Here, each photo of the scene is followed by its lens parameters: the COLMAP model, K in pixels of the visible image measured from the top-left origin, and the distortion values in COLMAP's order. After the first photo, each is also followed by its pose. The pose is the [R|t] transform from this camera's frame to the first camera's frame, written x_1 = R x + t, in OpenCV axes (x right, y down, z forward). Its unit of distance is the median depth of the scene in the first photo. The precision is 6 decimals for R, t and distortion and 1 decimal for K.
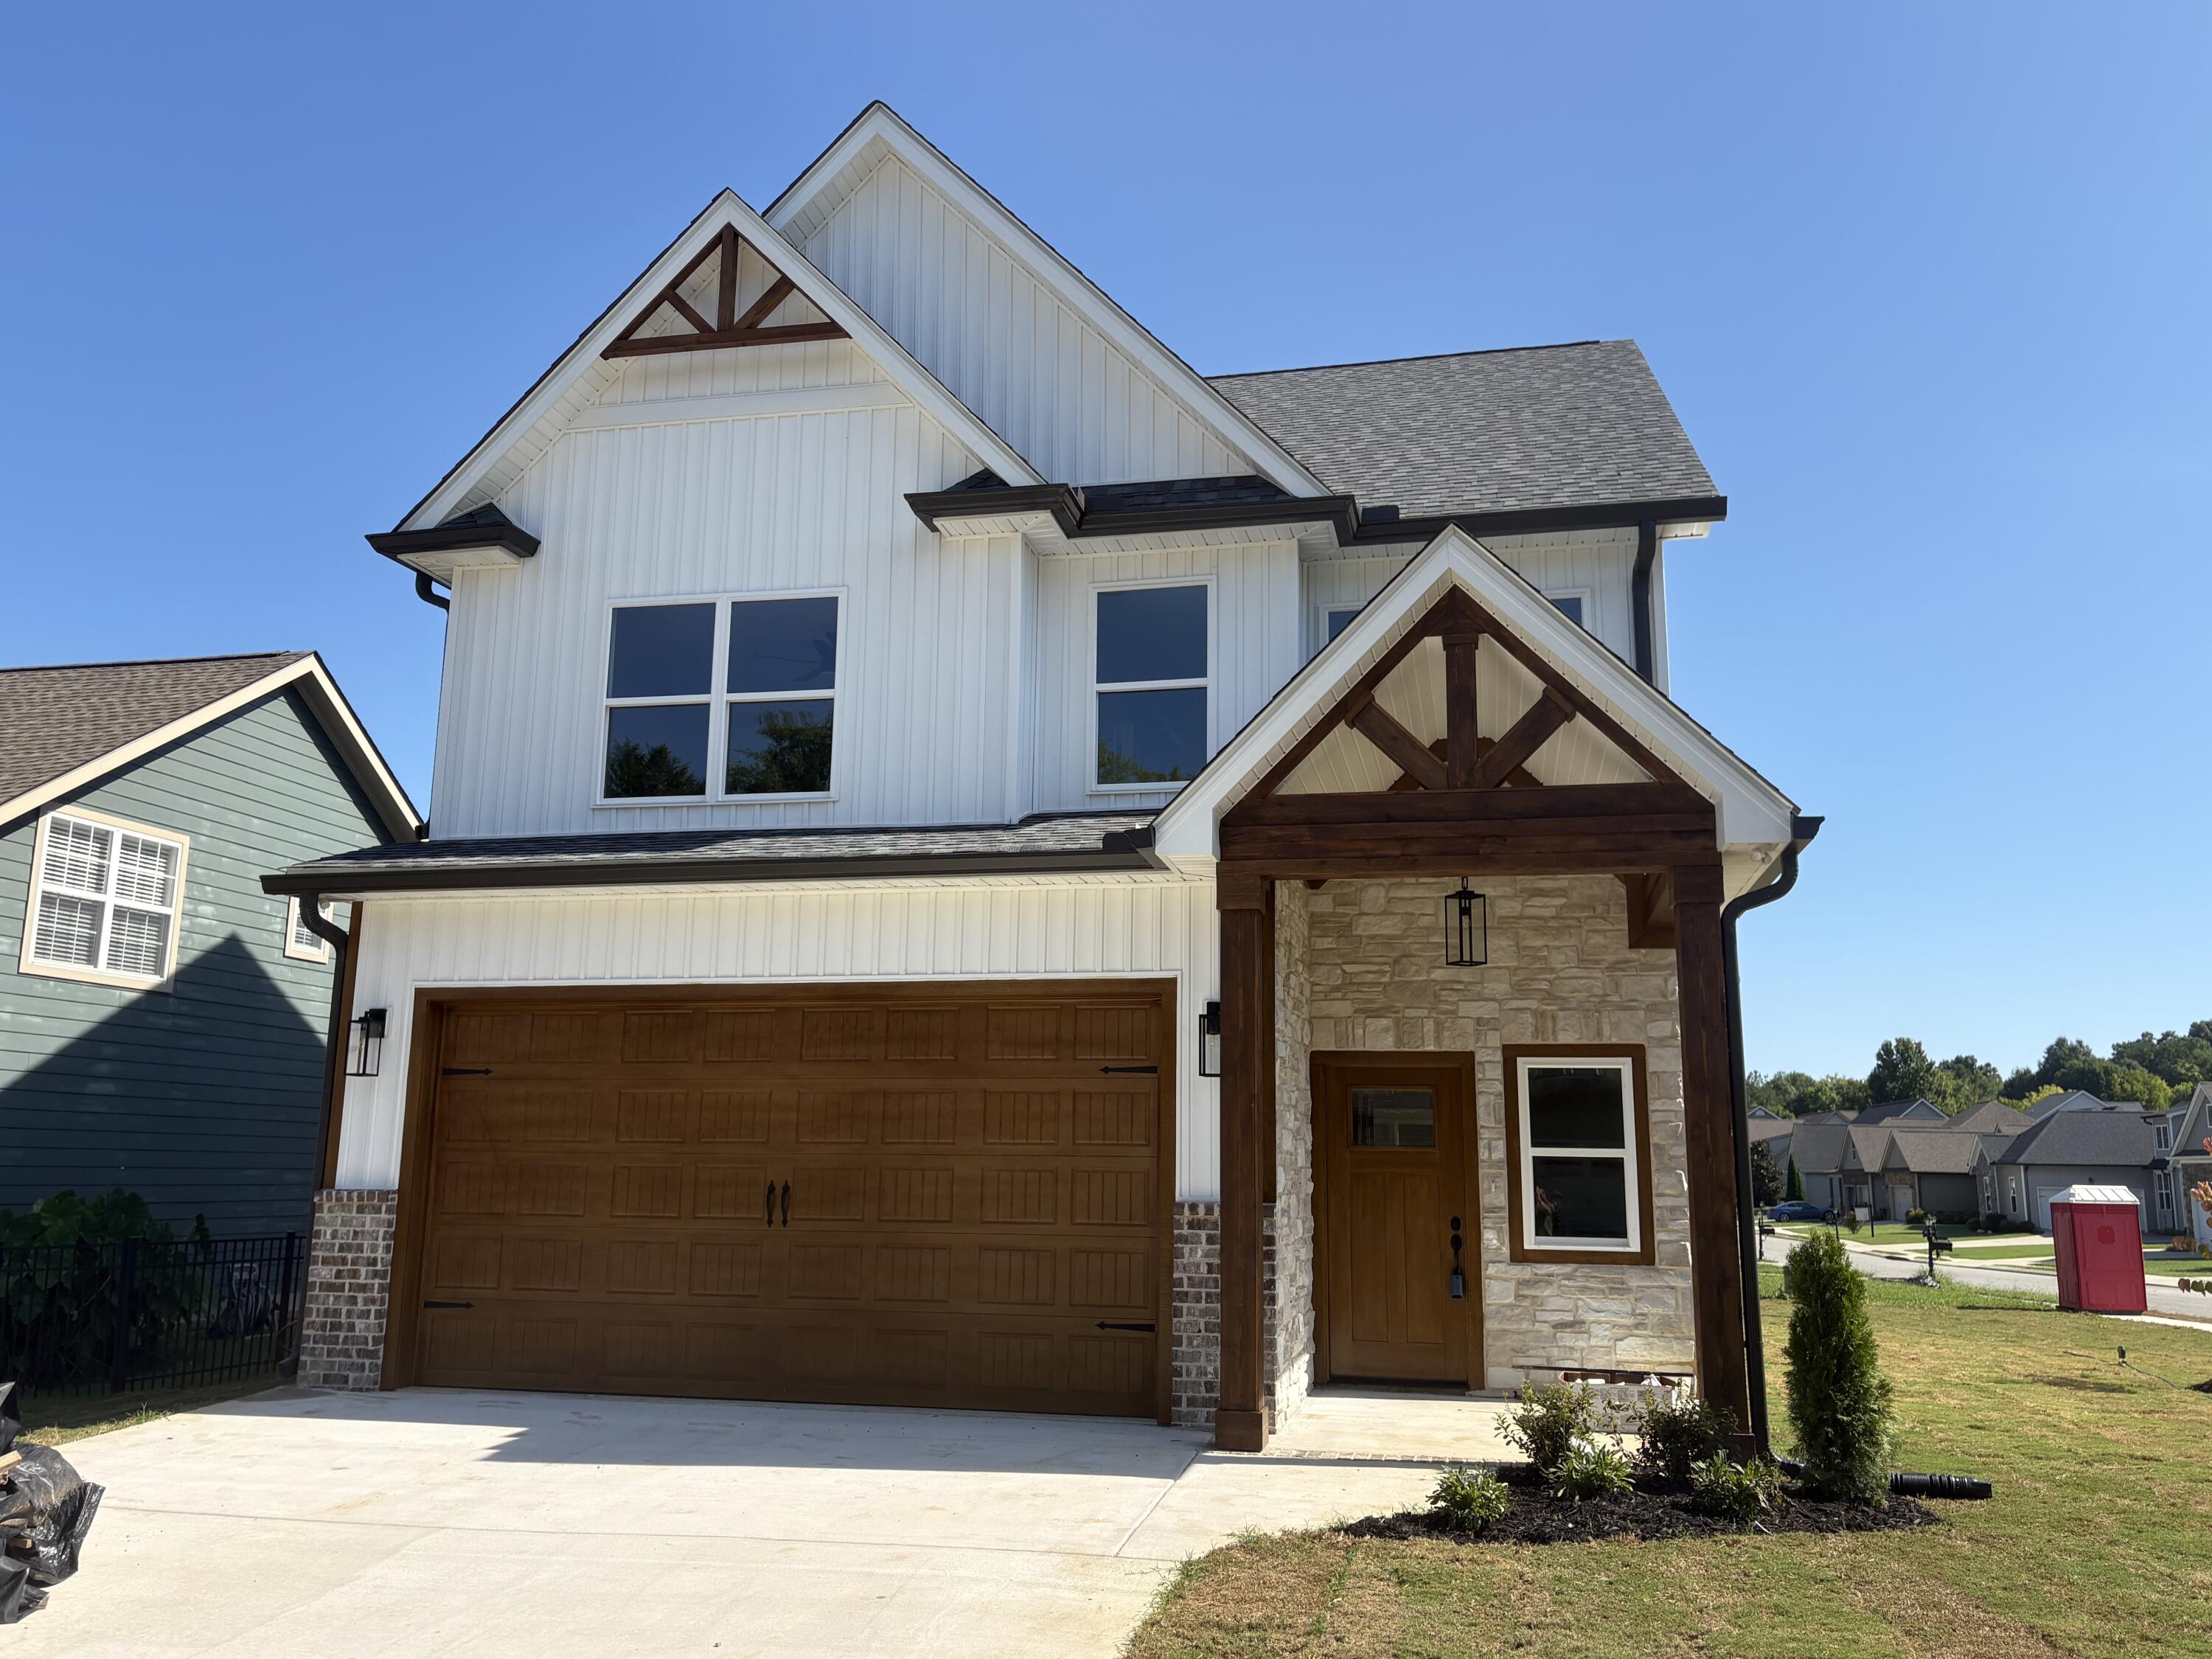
lens RADIAL K [[1766.9, 0, 1106.0], [0, 1766.9, 829.5], [0, 0, 1]] dist [0.055707, -0.050545]
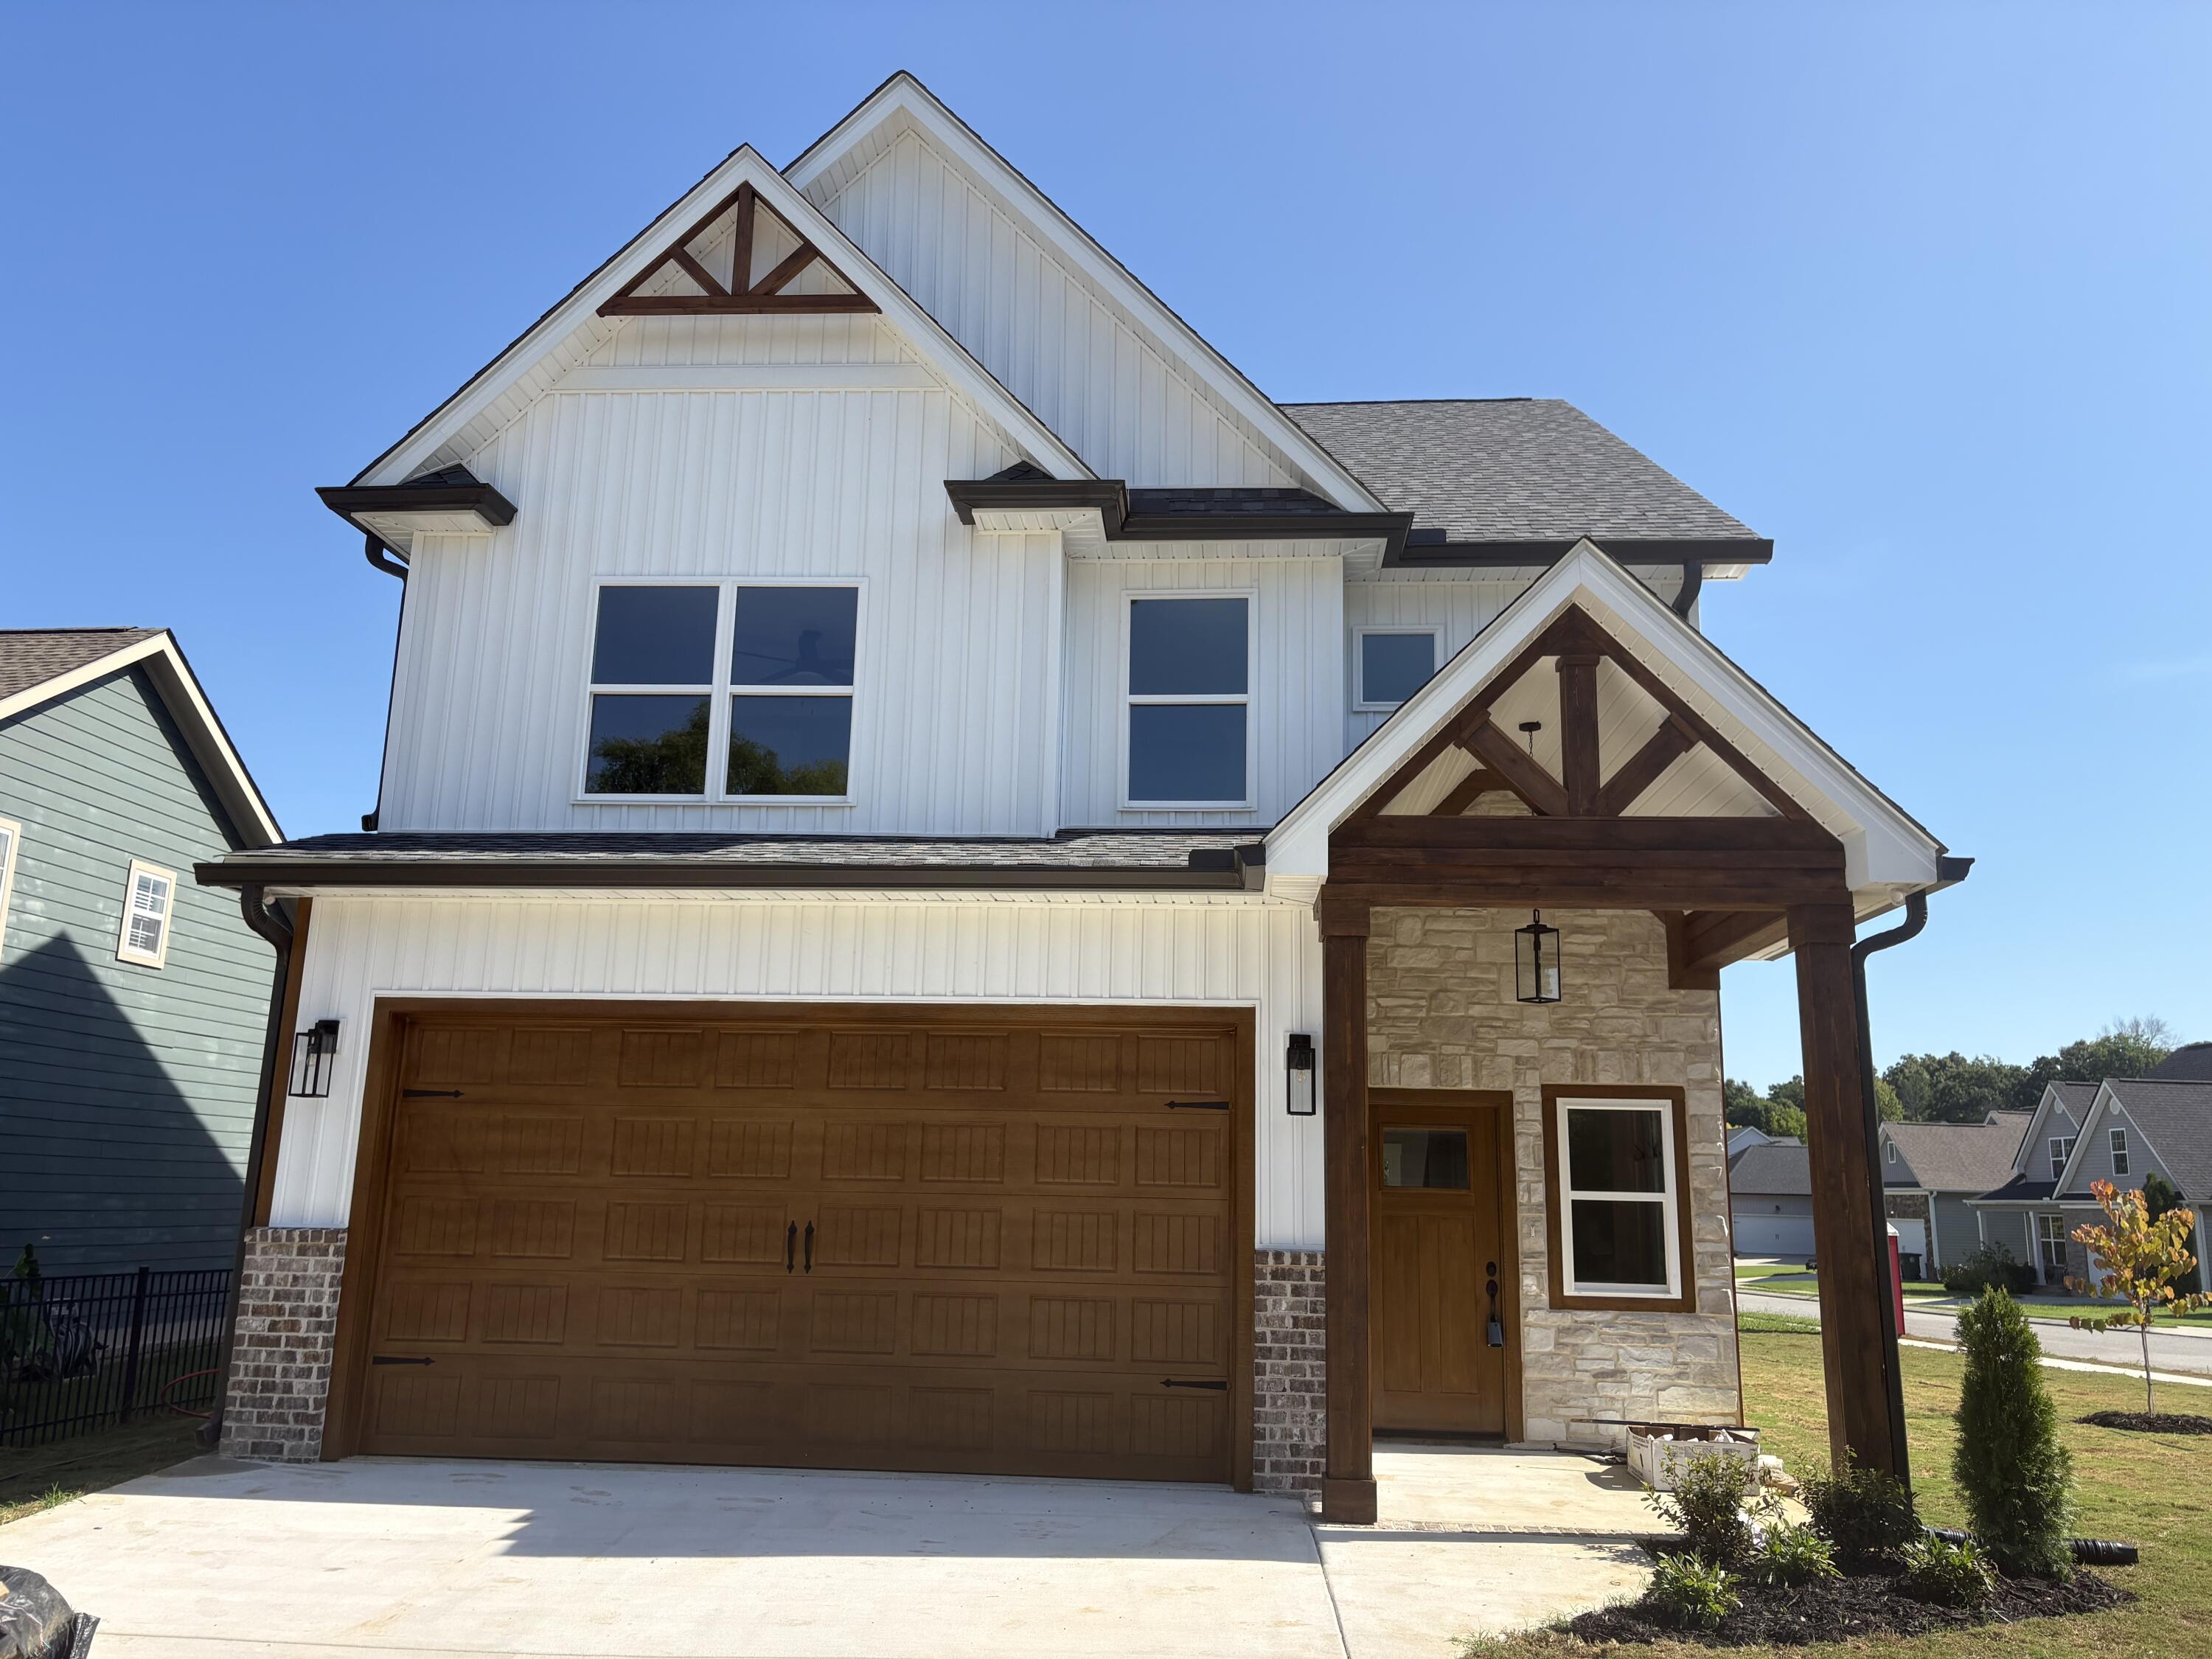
lens RADIAL K [[1672.6, 0, 1106.0], [0, 1672.6, 829.5], [0, 0, 1]] dist [0.030749, -0.006200]
pose [[0.988536, 0.040007, 0.145591, -0.156517], [-0.036699, 0.999005, -0.025340, 0.013980], [-0.146460, 0.019706, 0.989020, 0.123480]]
